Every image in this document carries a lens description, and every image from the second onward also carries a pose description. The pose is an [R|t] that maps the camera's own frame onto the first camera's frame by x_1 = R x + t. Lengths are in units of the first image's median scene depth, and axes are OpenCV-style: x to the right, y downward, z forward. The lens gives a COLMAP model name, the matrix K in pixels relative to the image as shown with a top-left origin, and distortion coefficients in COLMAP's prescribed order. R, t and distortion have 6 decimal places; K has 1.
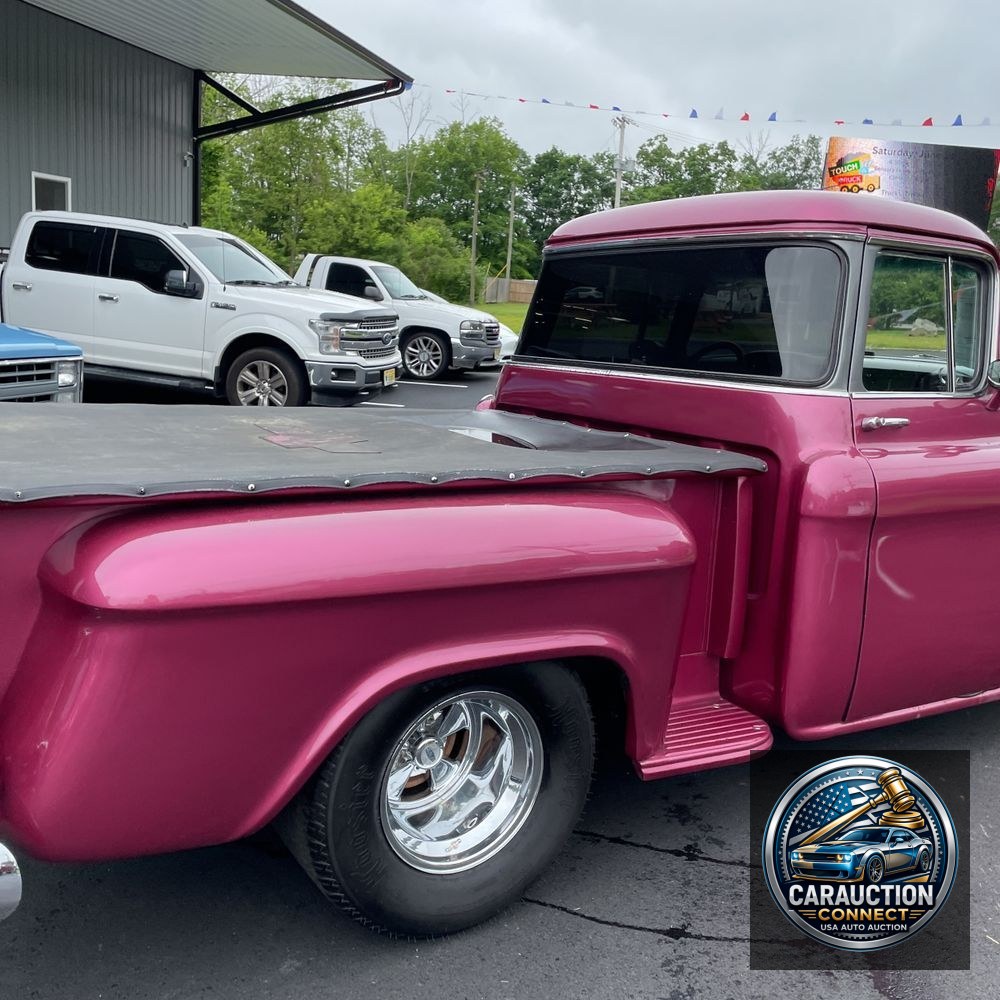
lens RADIAL K [[998.2, 0, 500.0], [0, 998.2, 500.0], [0, 0, 1]] dist [0.090680, -0.100791]
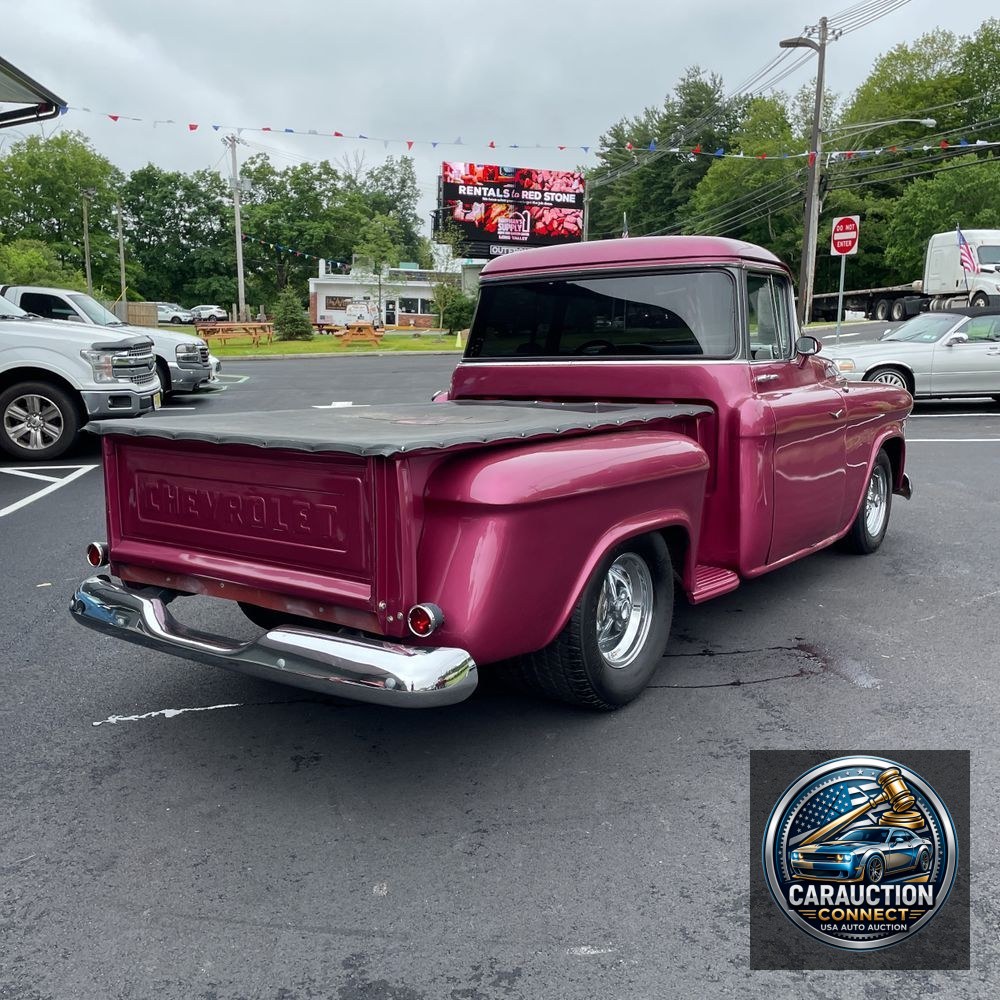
lens RADIAL K [[998.2, 0, 500.0], [0, 998.2, 500.0], [0, 0, 1]] dist [0.090680, -0.100791]
pose [[0.927852, -0.117216, 0.354050, -0.029505], [0.122470, 0.992443, 0.007614, 0.002520], [-0.352267, 0.036296, 0.935195, -0.017249]]
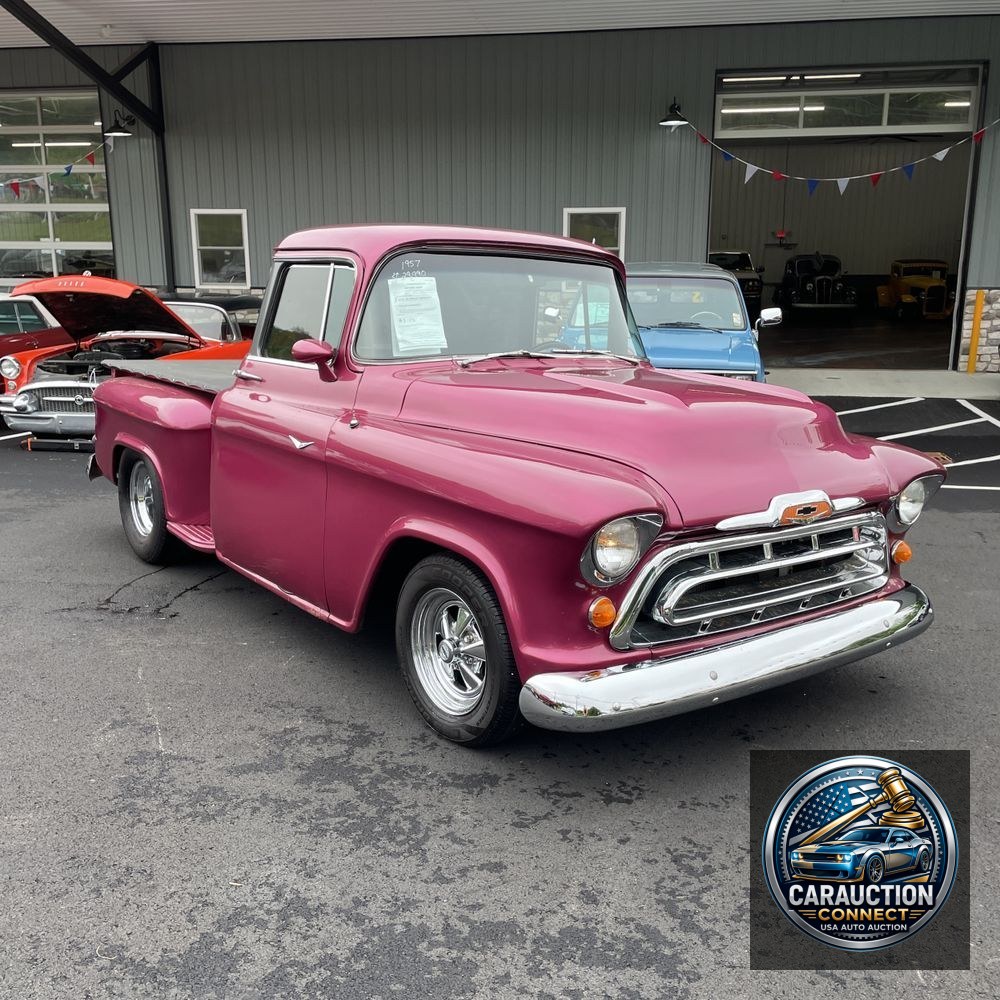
lens RADIAL K [[1007.8, 0, 500.0], [0, 1007.8, 500.0], [0, 0, 1]] dist [0.095685, -0.125657]
pose [[0.100432, 0.144344, -0.984418, 0.095987], [-0.205591, 0.971077, 0.121413, -0.007678], [0.973471, 0.190194, 0.127203, 0.058194]]
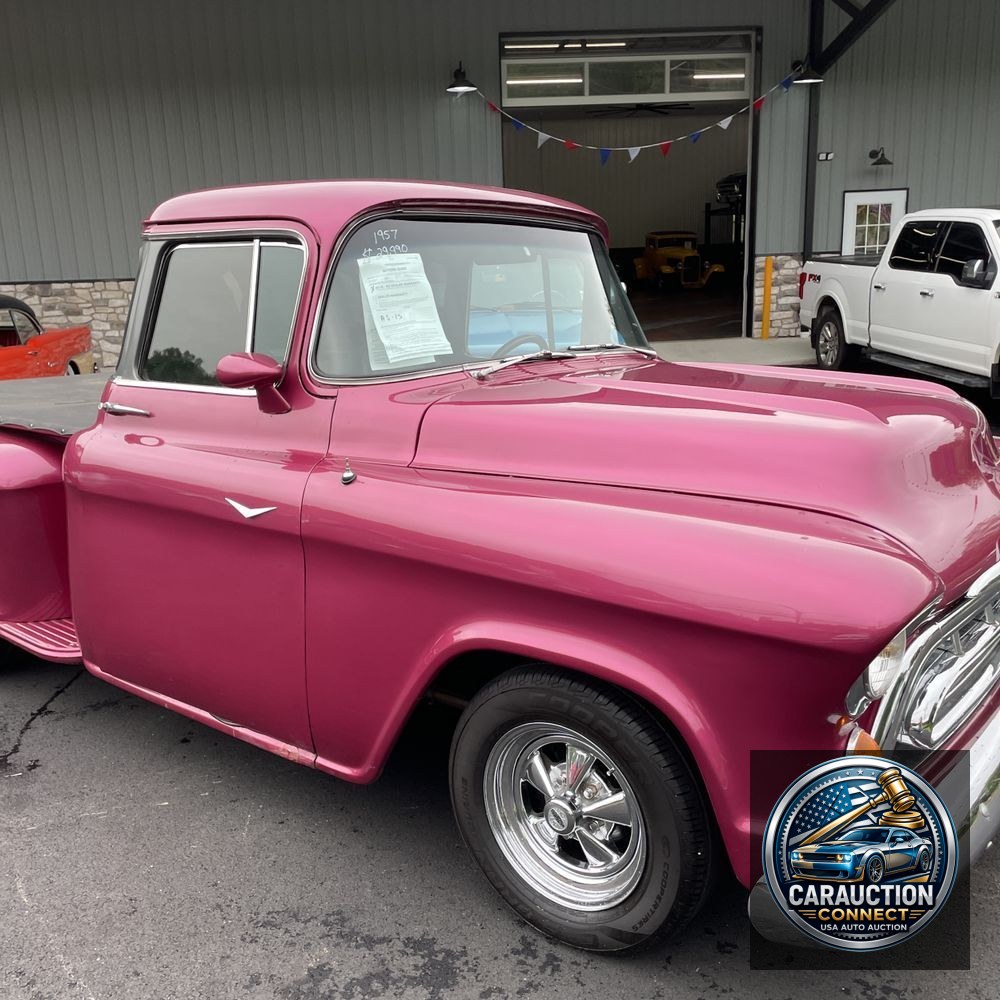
lens RADIAL K [[1007.8, 0, 500.0], [0, 1007.8, 500.0], [0, 0, 1]] dist [0.095685, -0.125657]
pose [[0.340293, 0.140017, -0.929837, 0.073720], [-0.139833, 0.985392, 0.097208, -0.006809], [0.929864, 0.096942, 0.354901, 0.047571]]
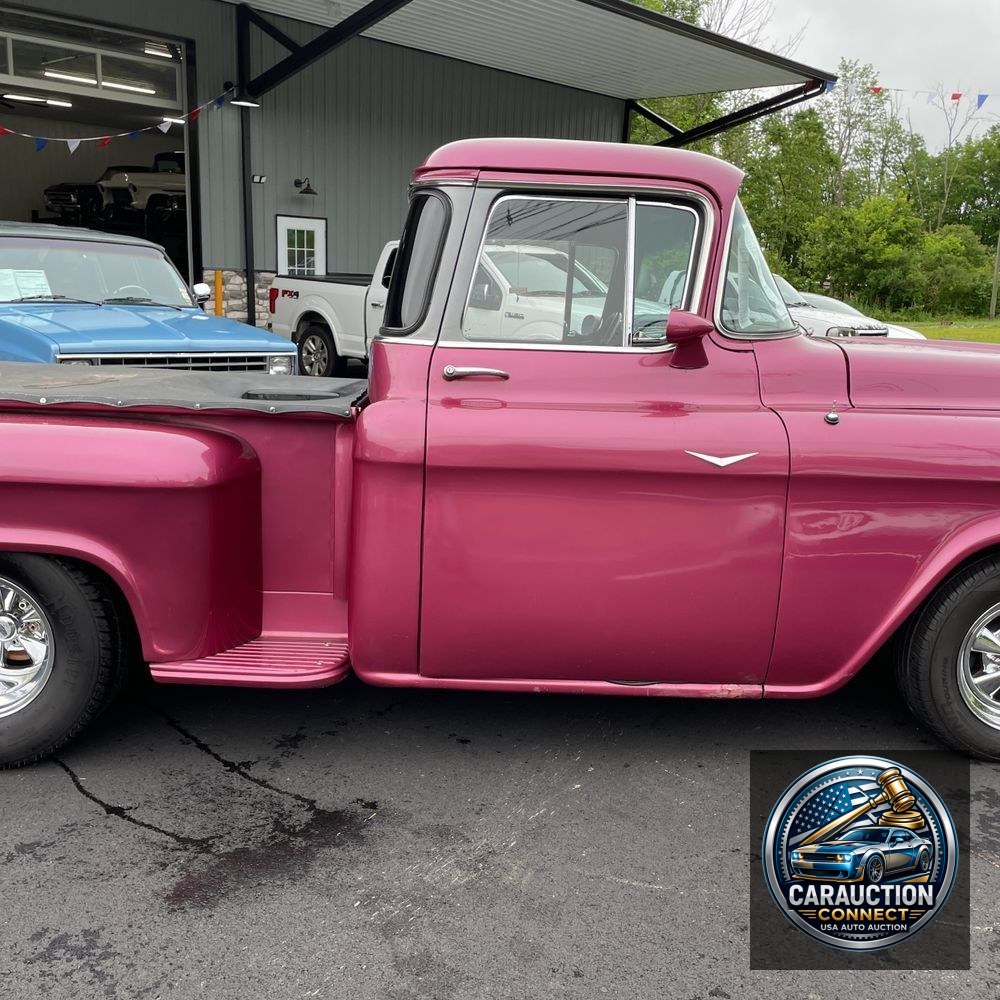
lens RADIAL K [[1004.1, 0, 496.1], [0, 1004.1, 507.8], [0, 0, 1]] dist [0.096428, -0.132965]
pose [[0.870152, 0.065561, -0.488403, 0.042248], [-0.074171, 0.997244, 0.001722, 0.002393], [0.487170, 0.034727, 0.872616, 0.008271]]
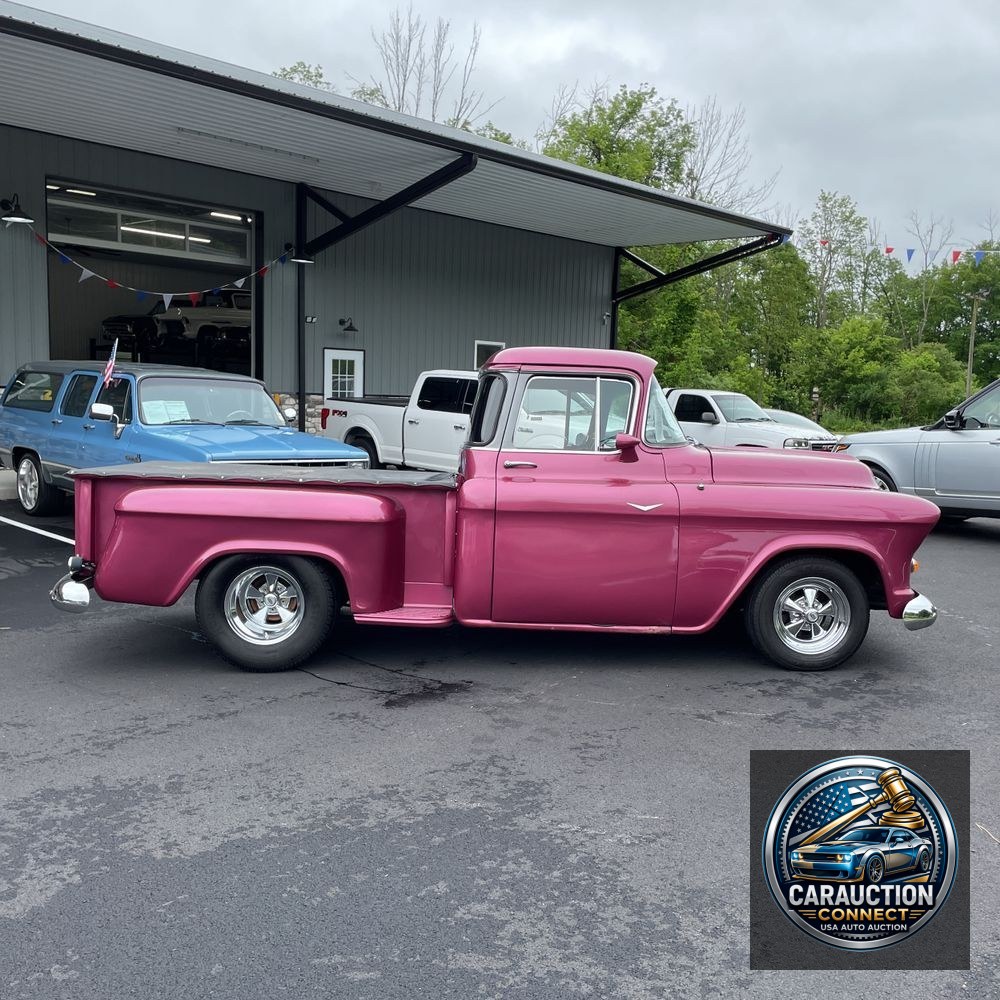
lens RADIAL K [[1007.8, 0, 500.0], [0, 1007.8, 500.0], [0, 0, 1]] dist [0.095685, -0.125657]
pose [[0.871048, 0.005206, -0.491170, 0.061937], [-0.069832, 0.991100, -0.113335, 0.010107], [0.486209, 0.133020, 0.863659, -0.031826]]
